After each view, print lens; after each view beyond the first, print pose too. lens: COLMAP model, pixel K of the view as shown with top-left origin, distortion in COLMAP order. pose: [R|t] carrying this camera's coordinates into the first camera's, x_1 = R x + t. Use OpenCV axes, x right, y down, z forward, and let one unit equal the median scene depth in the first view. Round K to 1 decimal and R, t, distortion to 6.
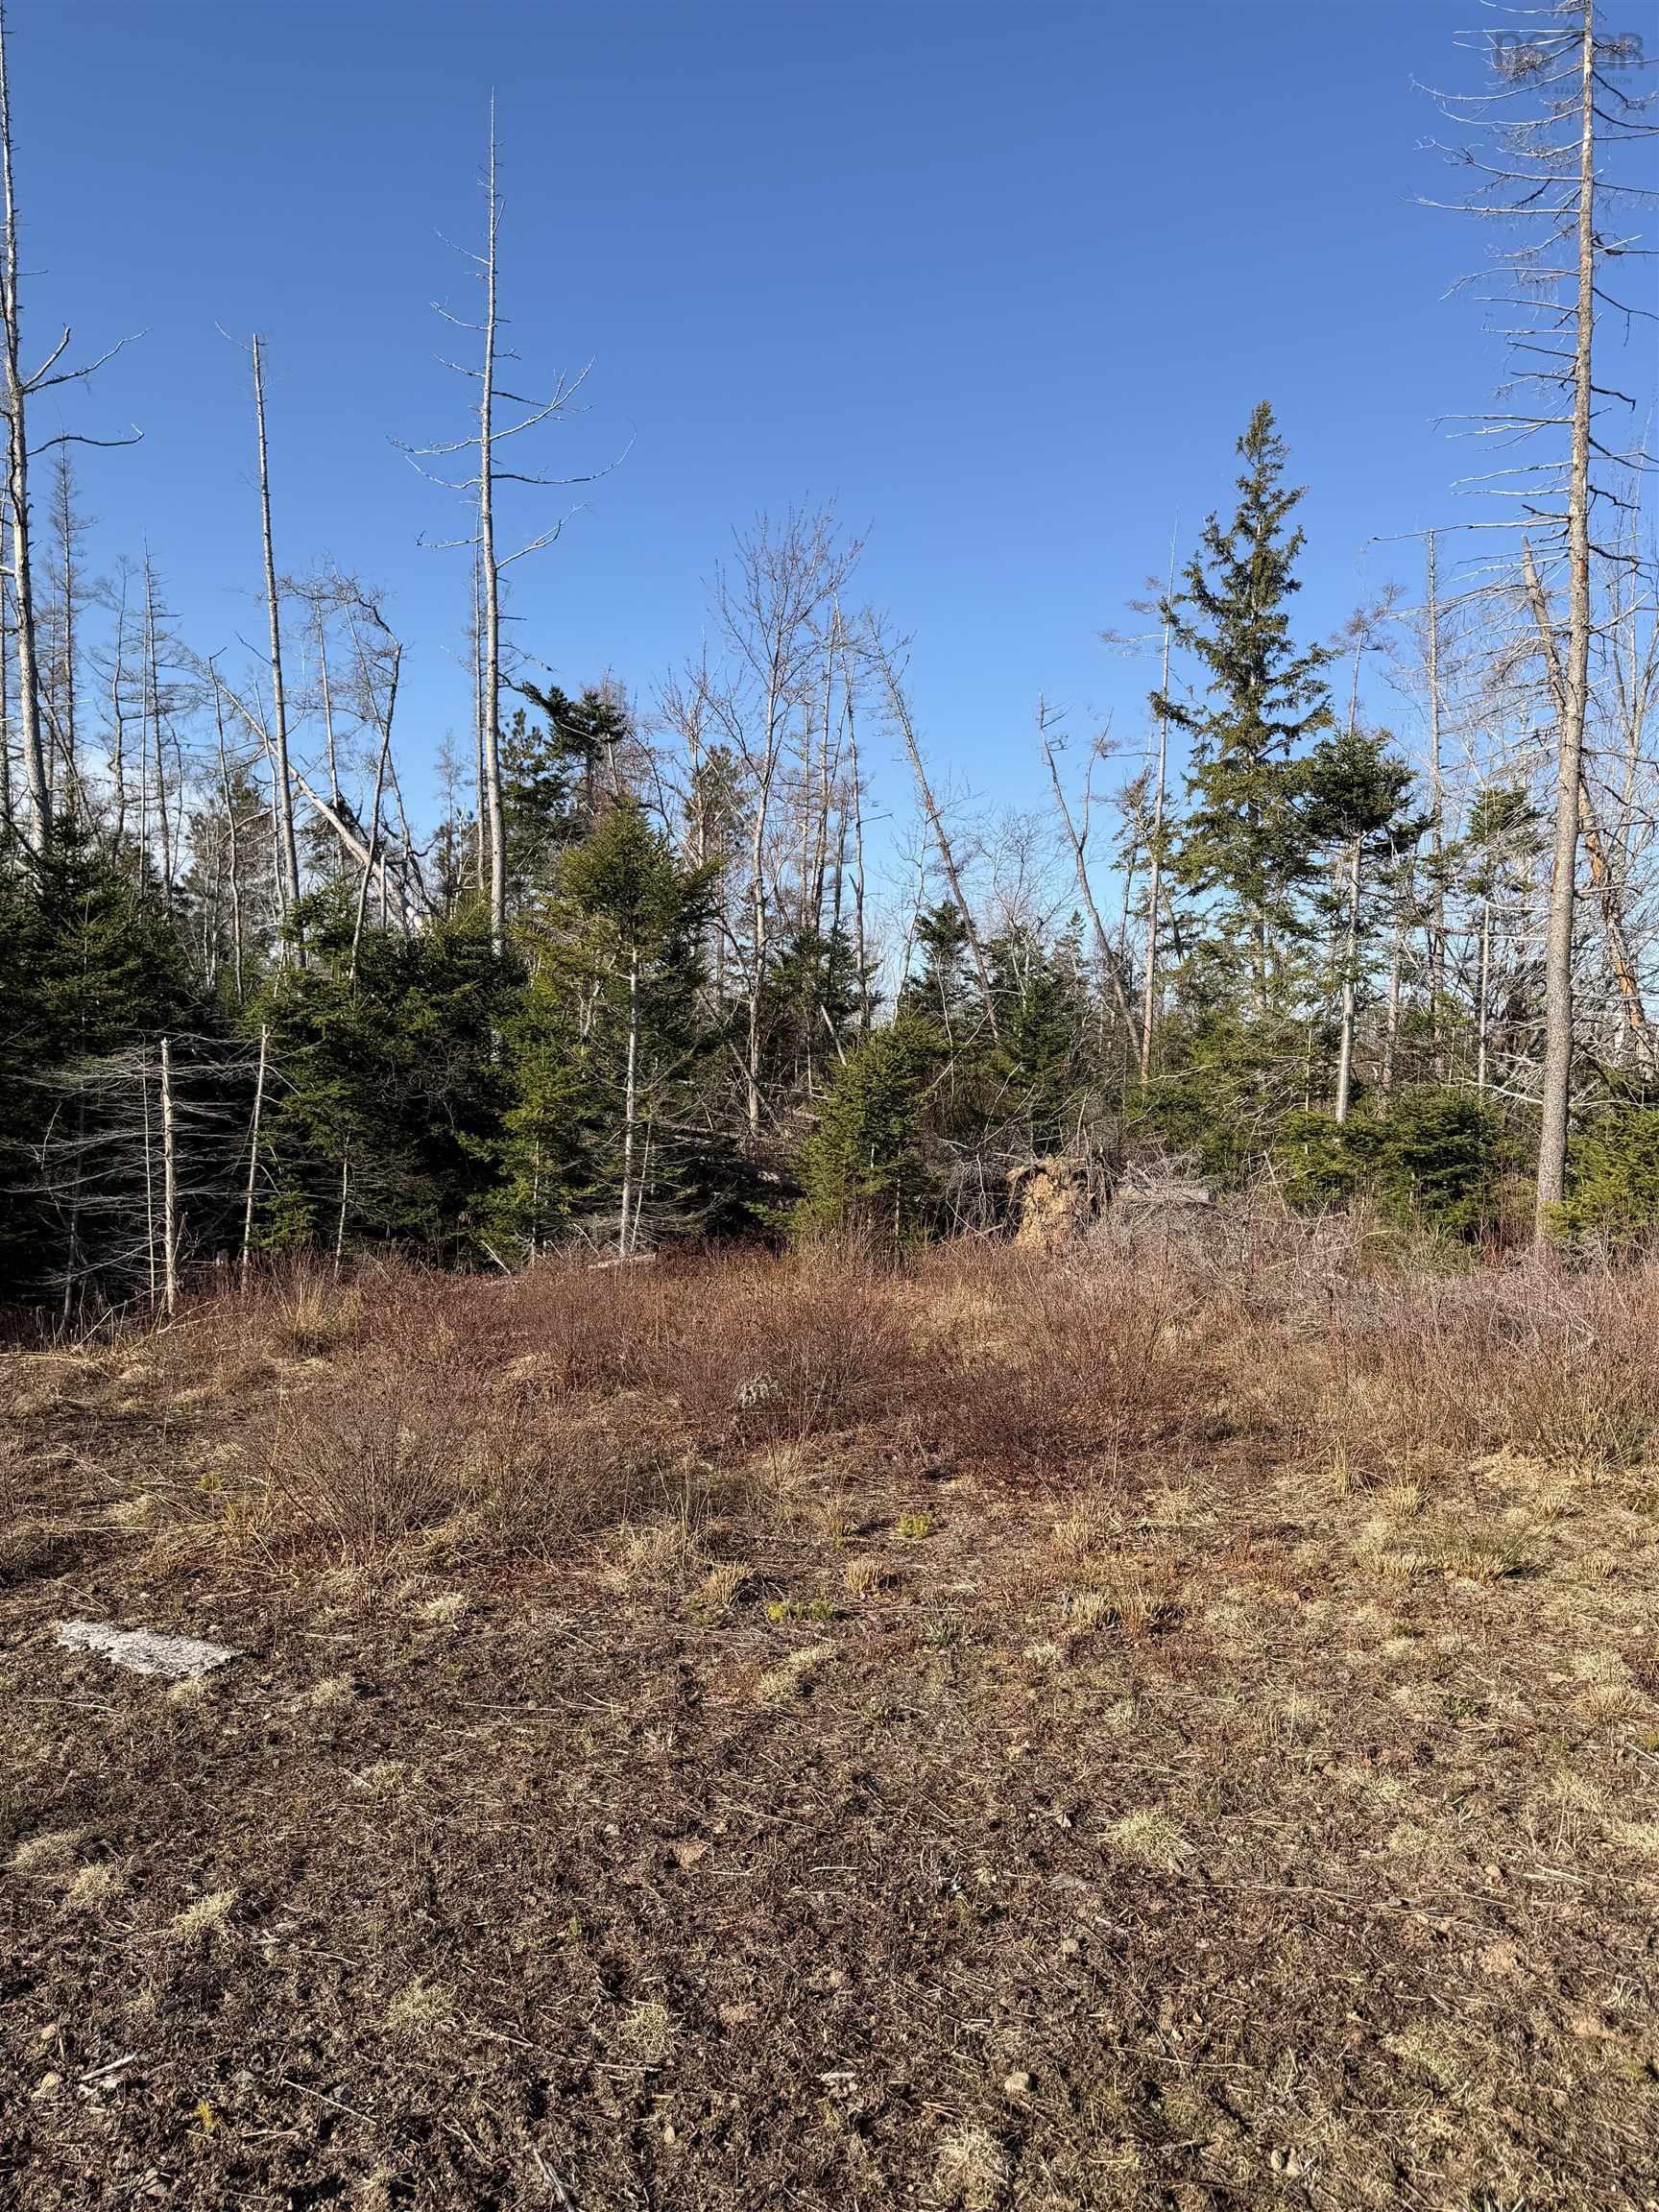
lens RADIAL K [[1670.5, 0, 829.3], [0, 1670.5, 1097.9], [0, 0, 1]] dist [0.039998, -0.002234]
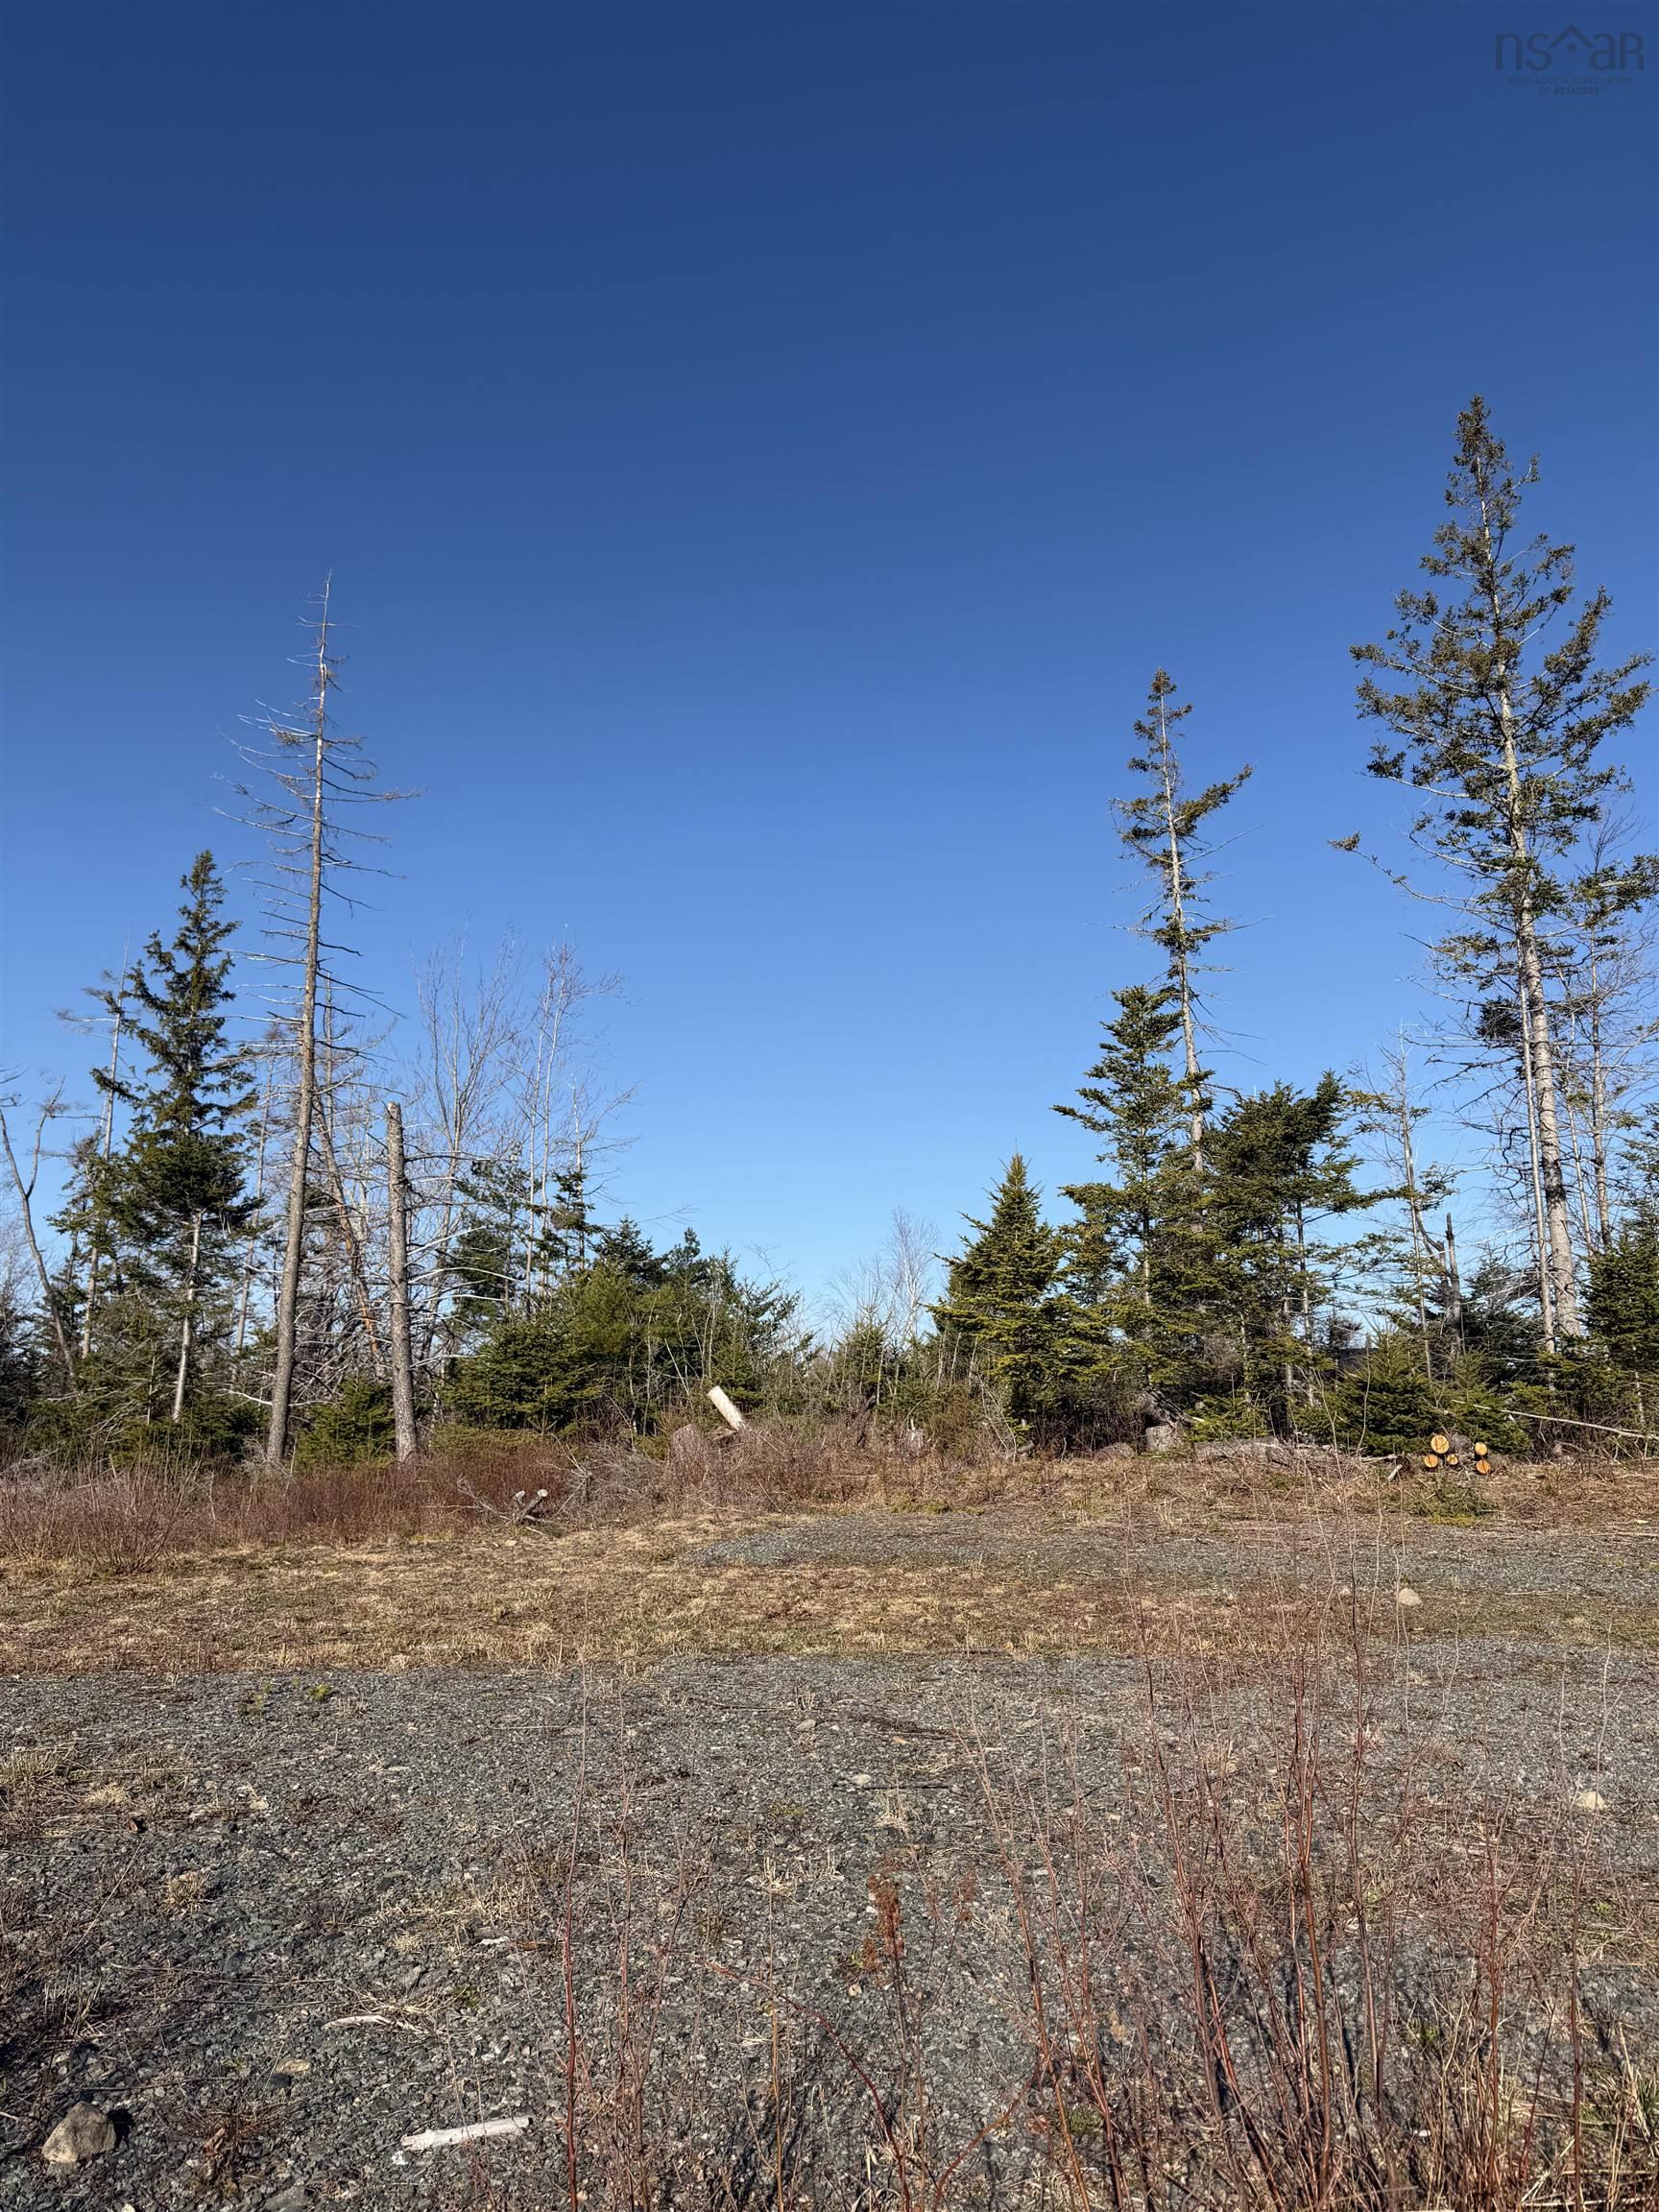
lens RADIAL K [[1670.5, 0, 828.4], [0, 1670.5, 1108.8], [0, 0, 1]] dist [0.039998, -0.002234]
pose [[0.854444, 0.087020, 0.512204, 0.031094], [0.014856, 0.981378, -0.191512, 0.016922], [-0.519331, 0.171246, 0.837240, -0.238260]]
